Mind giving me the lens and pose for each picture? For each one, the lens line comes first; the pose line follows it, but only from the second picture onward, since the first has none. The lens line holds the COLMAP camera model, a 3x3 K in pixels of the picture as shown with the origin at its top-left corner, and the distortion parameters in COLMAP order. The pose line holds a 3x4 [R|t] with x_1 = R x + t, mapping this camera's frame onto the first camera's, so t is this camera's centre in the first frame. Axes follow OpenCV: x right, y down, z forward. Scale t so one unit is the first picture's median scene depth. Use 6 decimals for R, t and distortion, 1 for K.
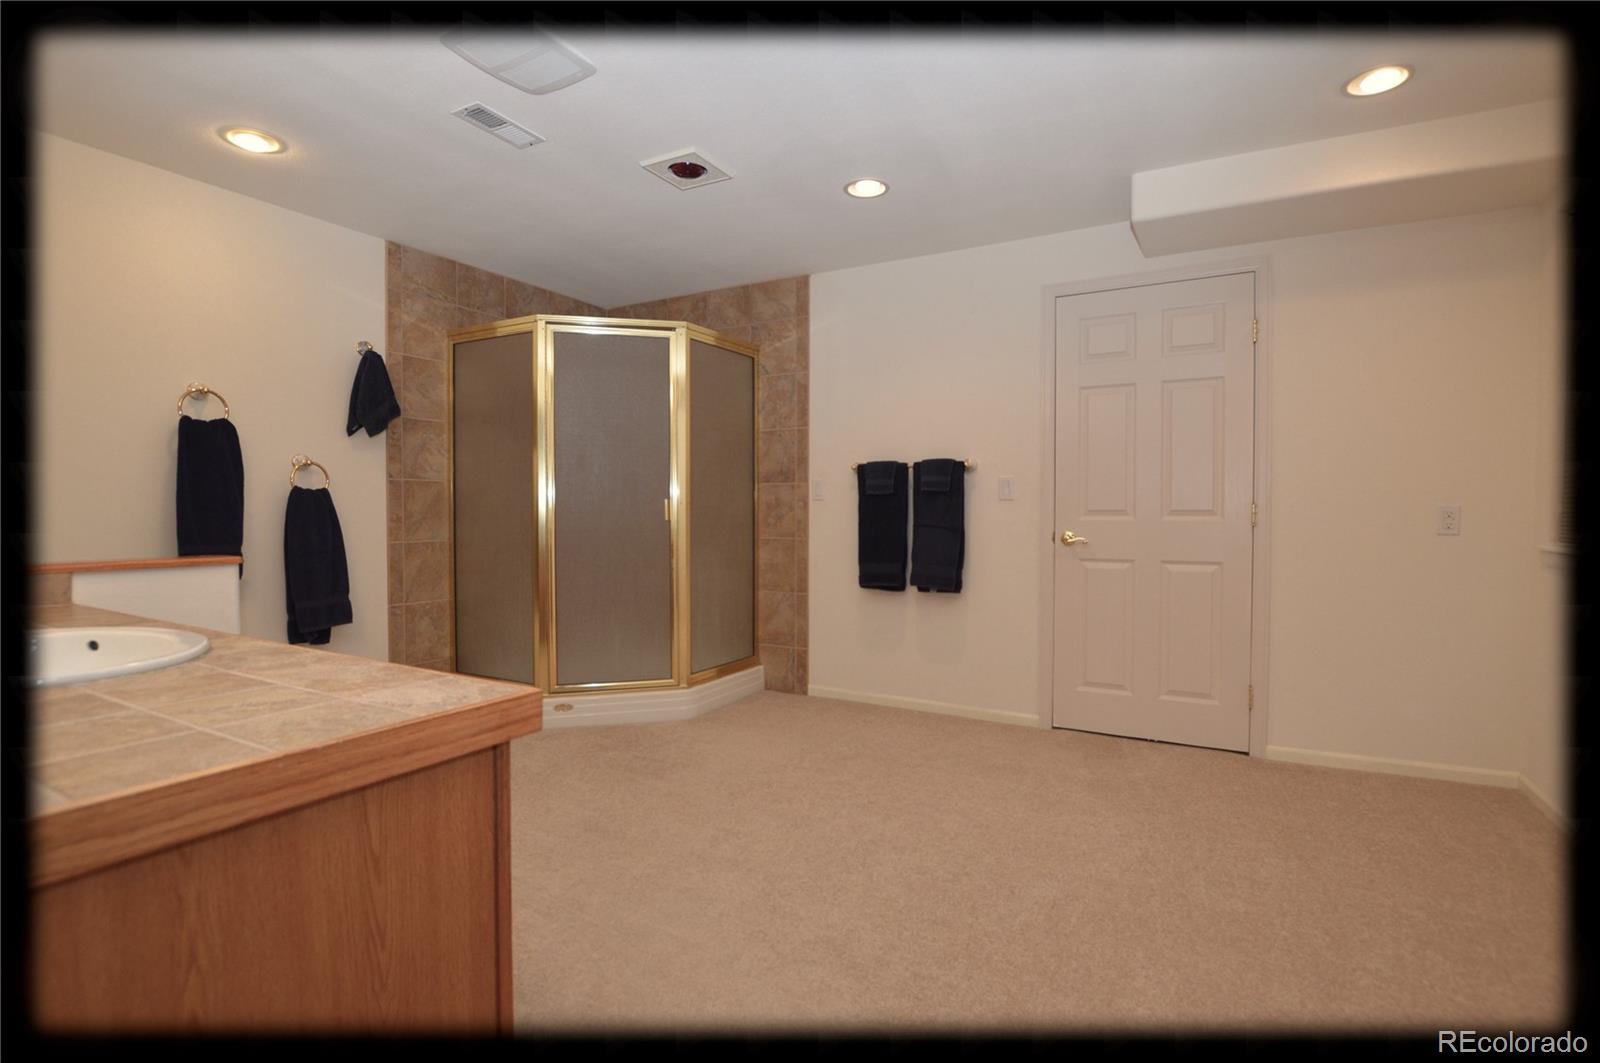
lens RADIAL K [[715.8, 0, 809.6], [0, 715.8, 529.8], [0, 0, 1]] dist [-0.033881, 0.004715]
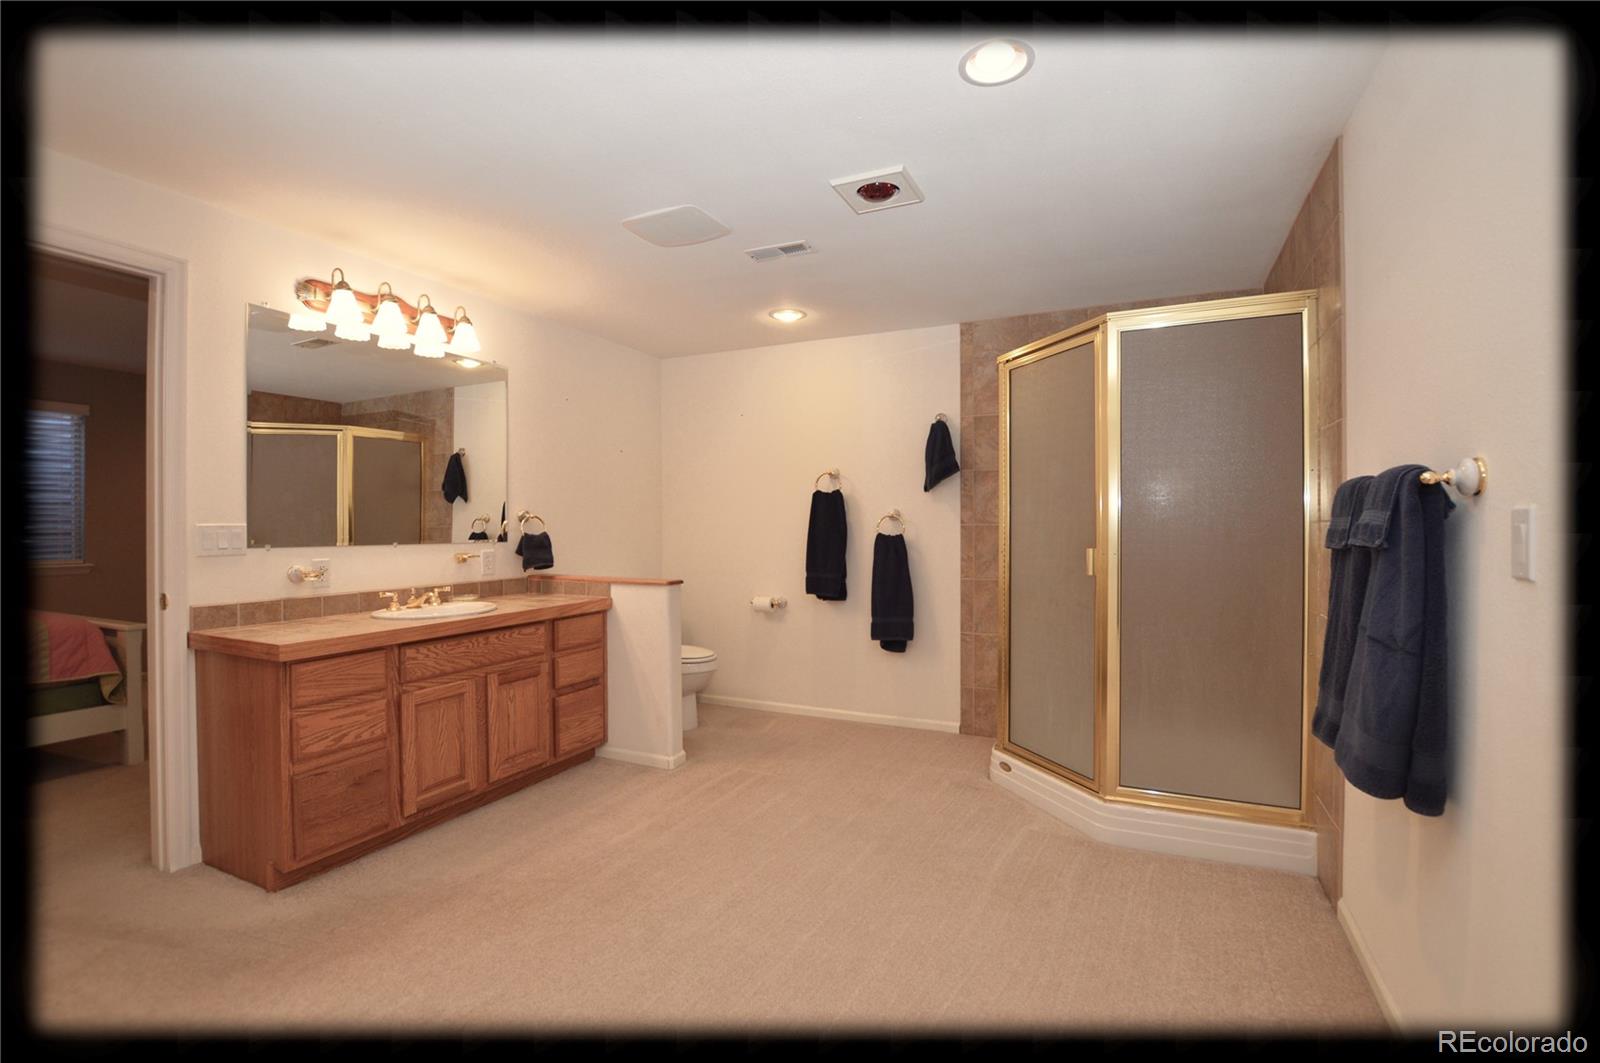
lens RADIAL K [[715.8, 0, 809.6], [0, 715.8, 529.8], [0, 0, 1]] dist [-0.033881, 0.004715]
pose [[0.064129, 0.004859, -0.997930, 0.572769], [-0.024620, 0.999691, 0.003286, -0.060596], [0.997638, 0.024359, 0.064229, 0.666773]]
